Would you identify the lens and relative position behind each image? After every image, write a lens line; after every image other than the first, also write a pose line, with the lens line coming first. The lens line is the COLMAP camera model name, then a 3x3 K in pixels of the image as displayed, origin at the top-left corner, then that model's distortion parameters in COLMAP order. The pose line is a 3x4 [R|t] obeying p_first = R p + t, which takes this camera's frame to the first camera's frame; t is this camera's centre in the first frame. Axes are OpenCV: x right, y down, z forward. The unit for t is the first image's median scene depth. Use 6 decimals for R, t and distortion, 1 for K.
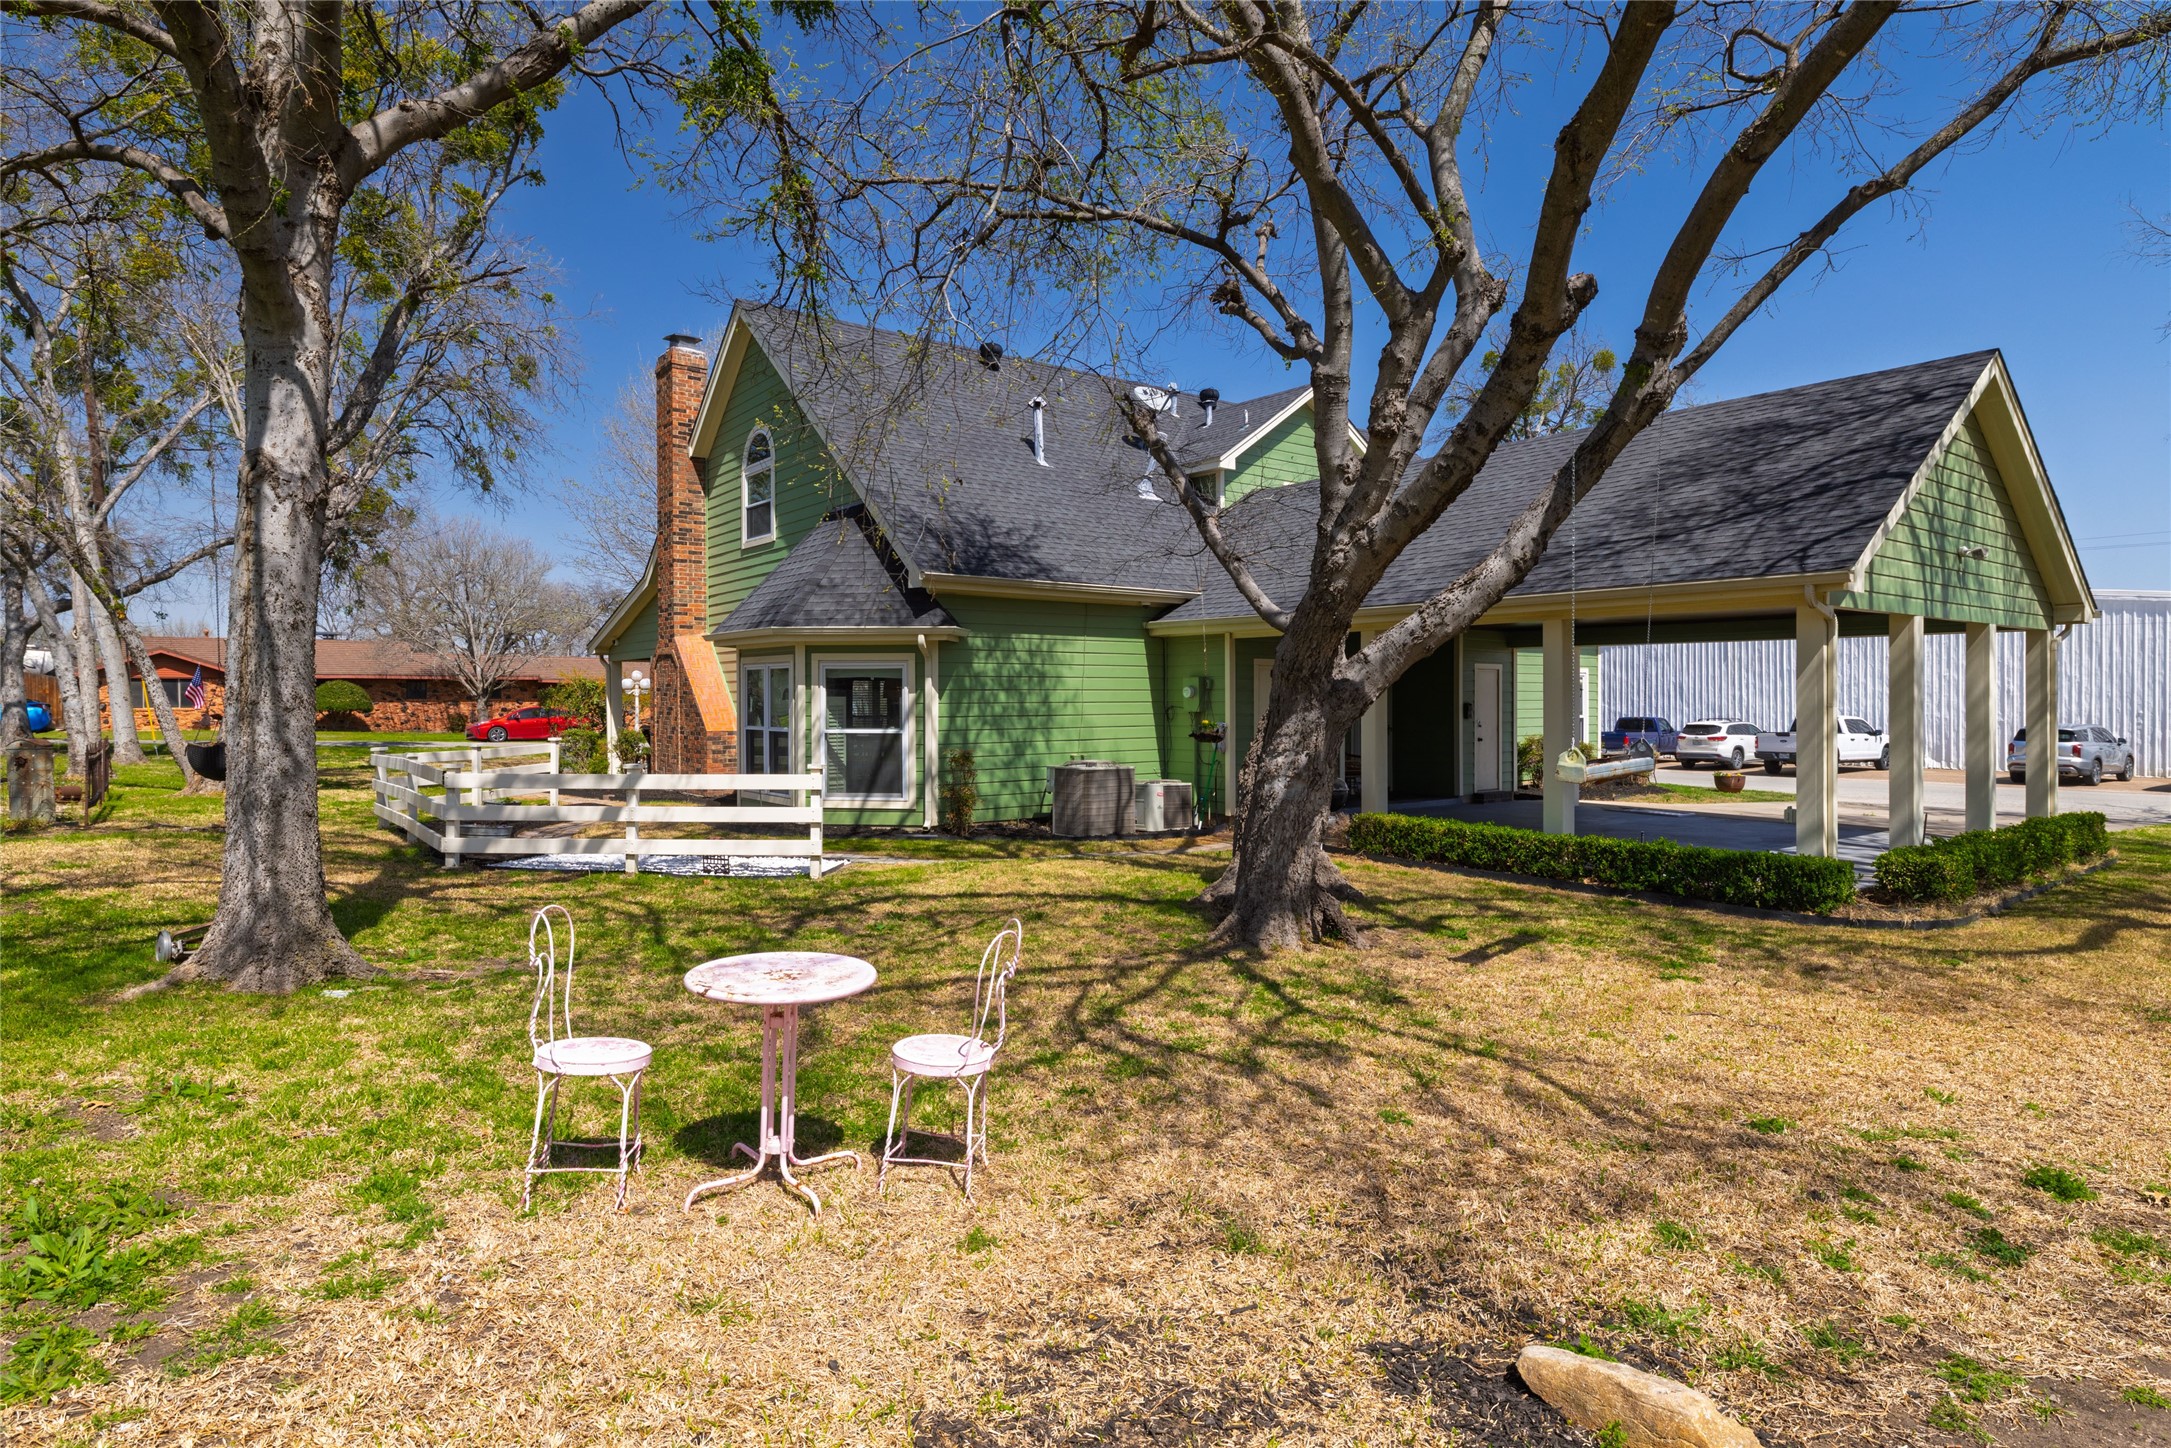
lens RADIAL K [[1190.6, 0, 1087.2], [0, 1190.6, 715.3], [0, 0, 1]] dist [-0.002685, -0.000260]
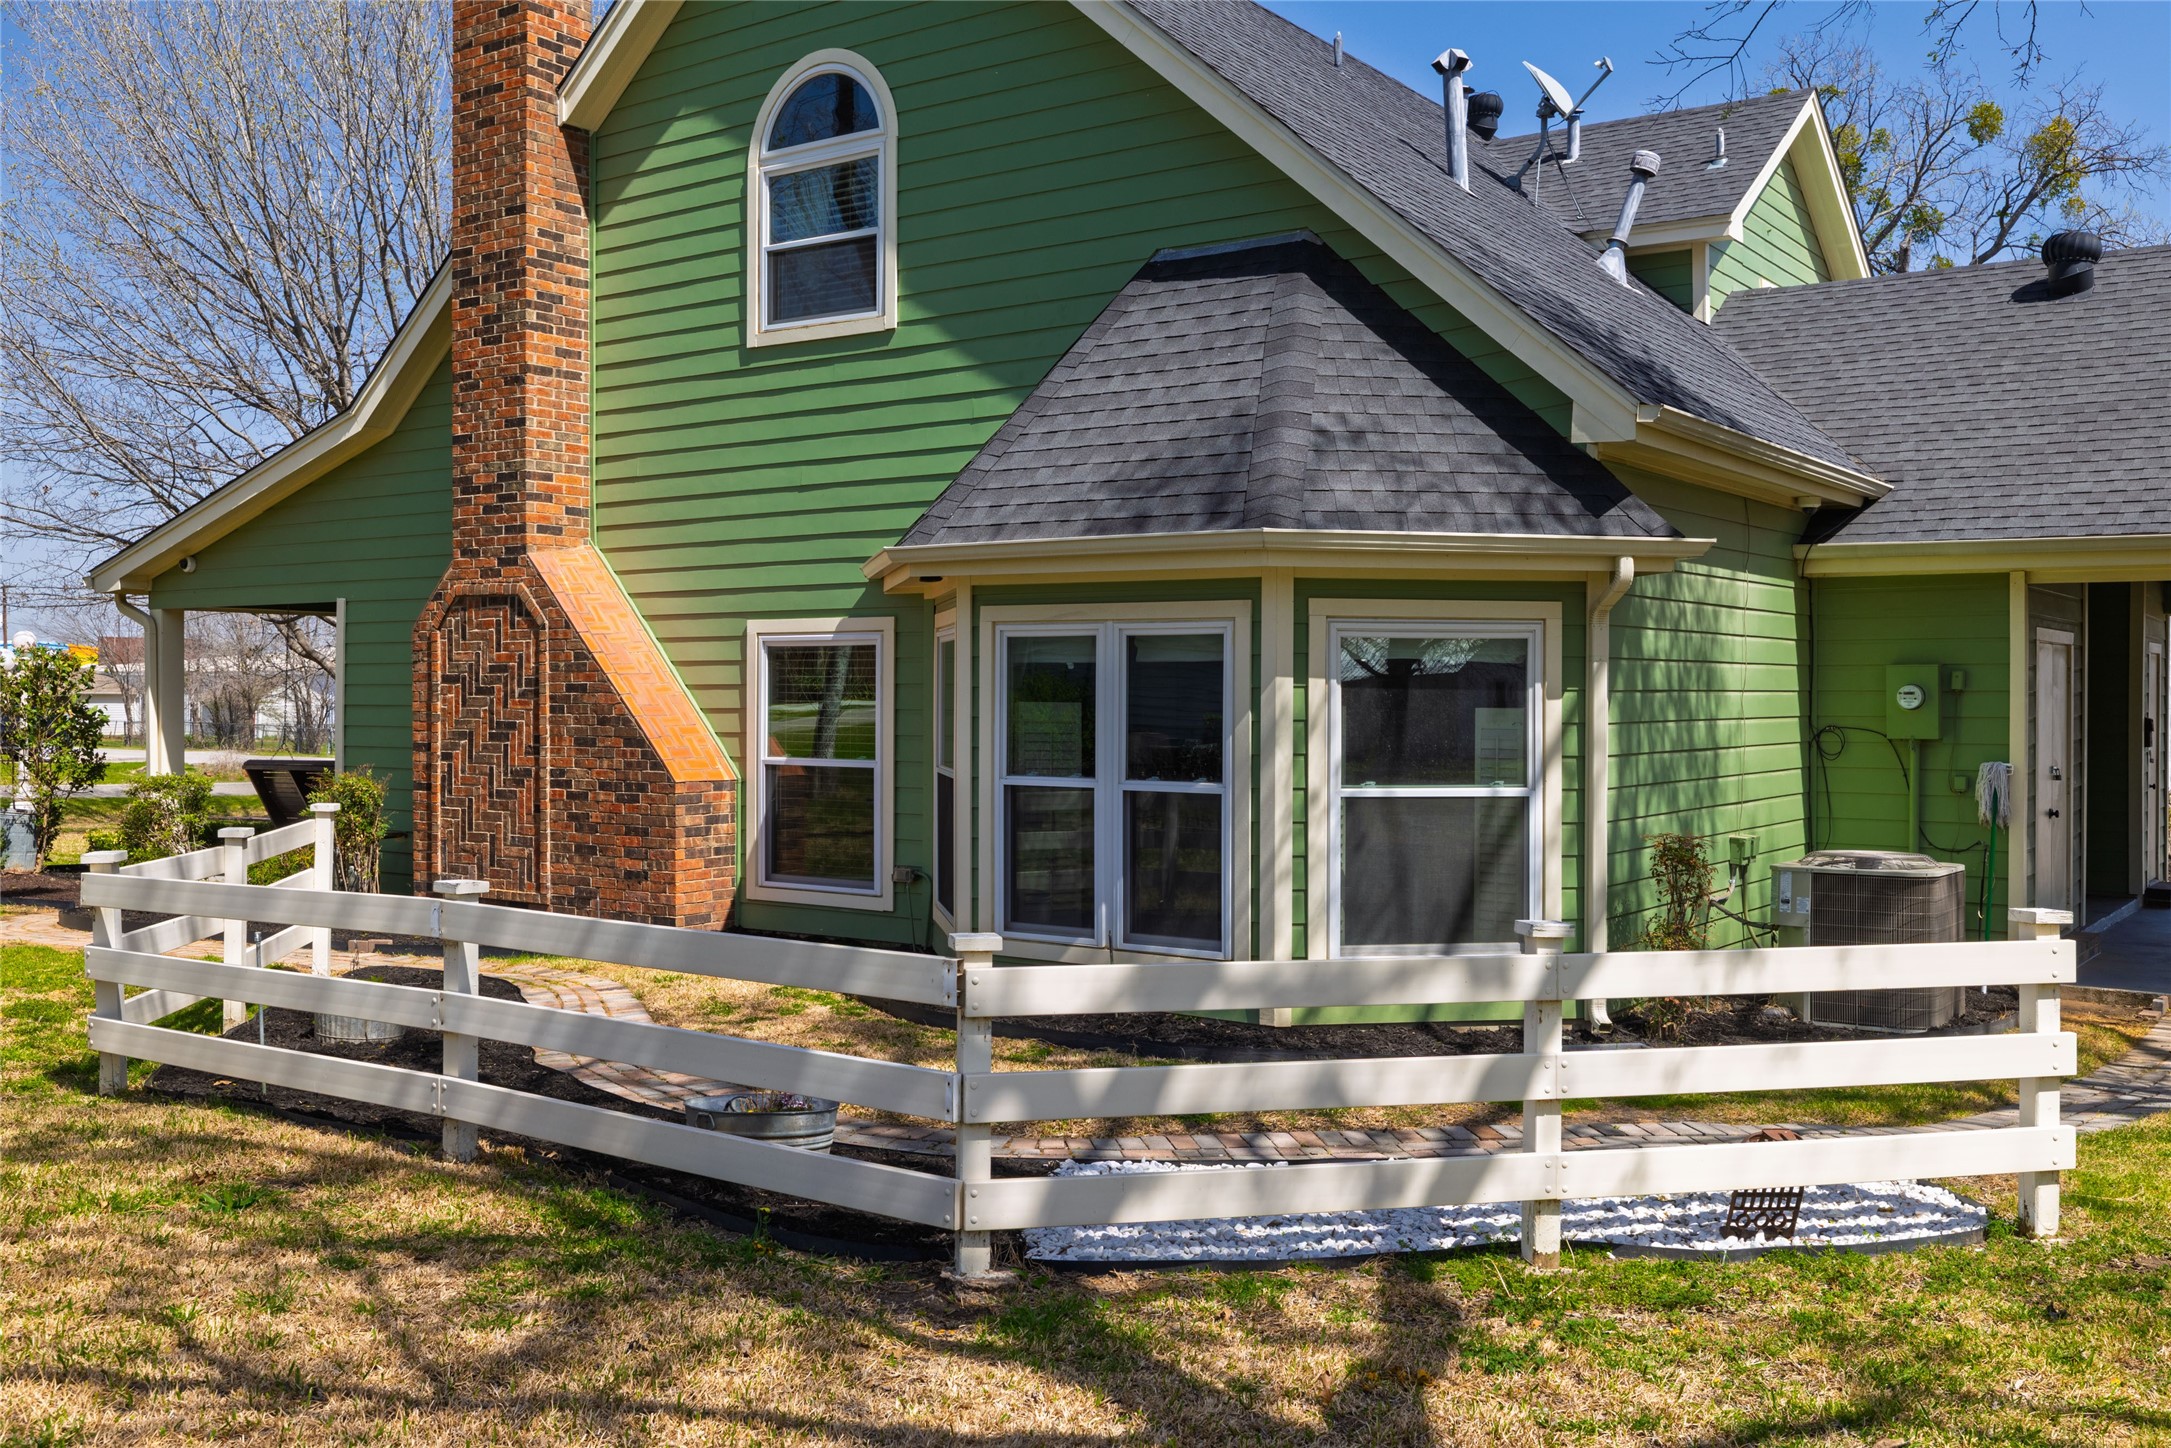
lens RADIAL K [[2020.2, 0, 1083.5], [0, 2020.2, 718.3], [0, 0, 1]] dist [-0.015323, 0.000000]
pose [[0.959727, 0.002090, 0.280926, -0.395531], [-0.002232, 0.999997, 0.000186, -0.009545], [-0.280925, -0.000806, 0.959729, 0.297862]]
